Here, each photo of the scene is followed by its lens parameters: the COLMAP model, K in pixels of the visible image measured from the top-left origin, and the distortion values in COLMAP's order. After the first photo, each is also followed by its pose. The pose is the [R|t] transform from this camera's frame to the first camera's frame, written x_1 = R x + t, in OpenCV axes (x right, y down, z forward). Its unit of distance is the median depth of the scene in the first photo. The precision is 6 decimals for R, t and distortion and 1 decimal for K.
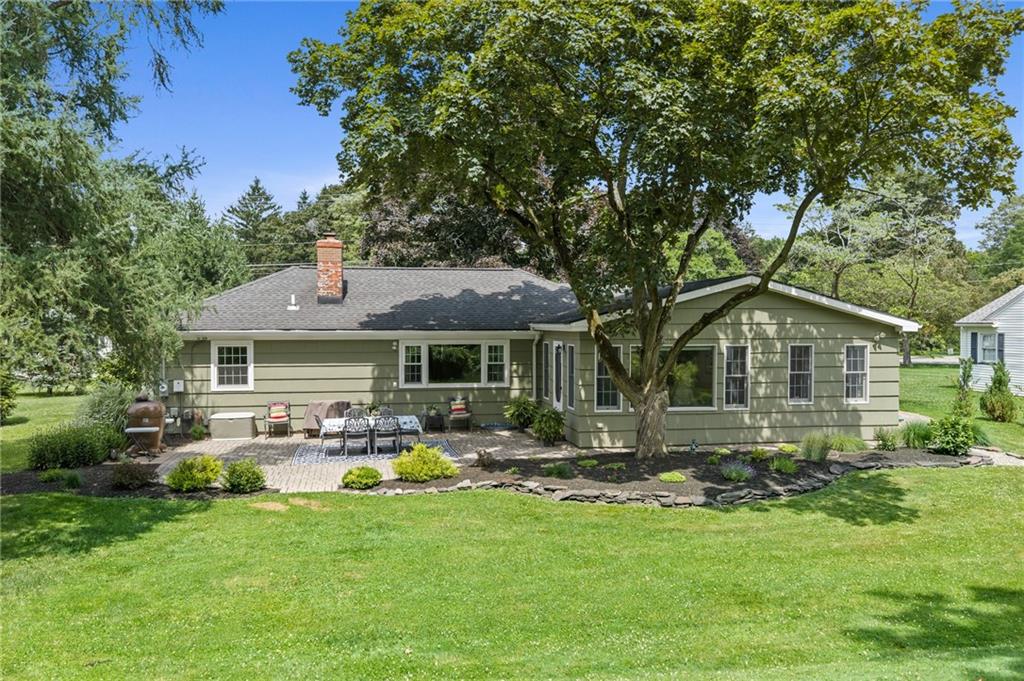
lens RADIAL K [[849.3, 0, 512.0], [0, 849.3, 340.5], [0, 0, 1]] dist [0.008571, -0.004221]
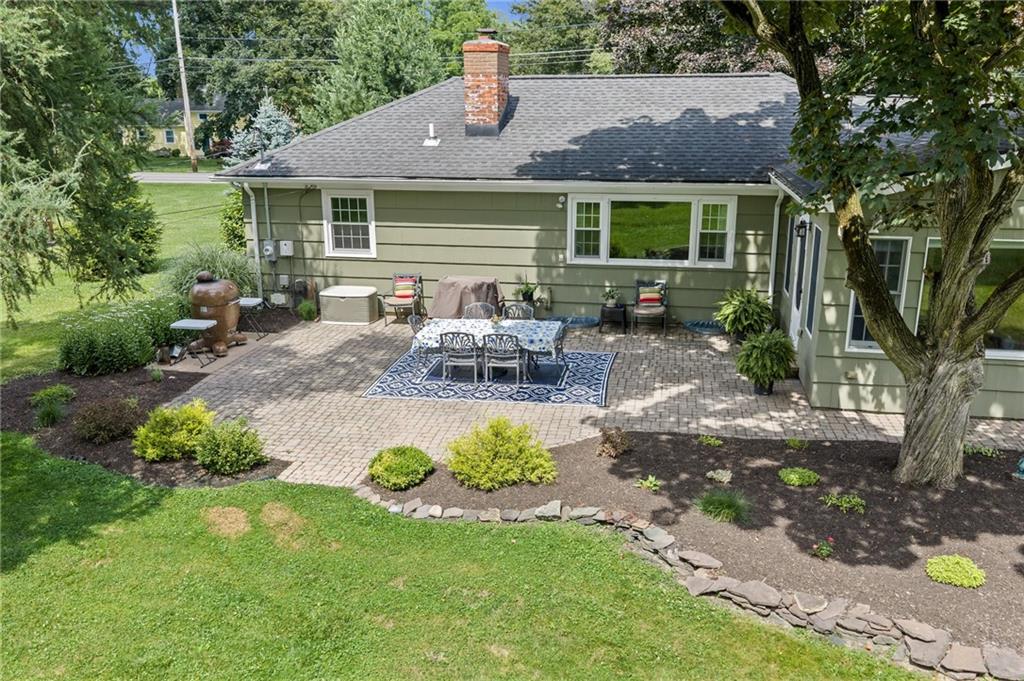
lens RADIAL K [[849.3, 0, 512.0], [0, 849.3, 340.5], [0, 0, 1]] dist [0.008571, -0.004221]
pose [[0.933396, 0.093358, -0.346491, 0.074840], [-0.003930, 0.968167, 0.250275, -0.058526], [0.358826, -0.232244, 0.904050, 0.345504]]
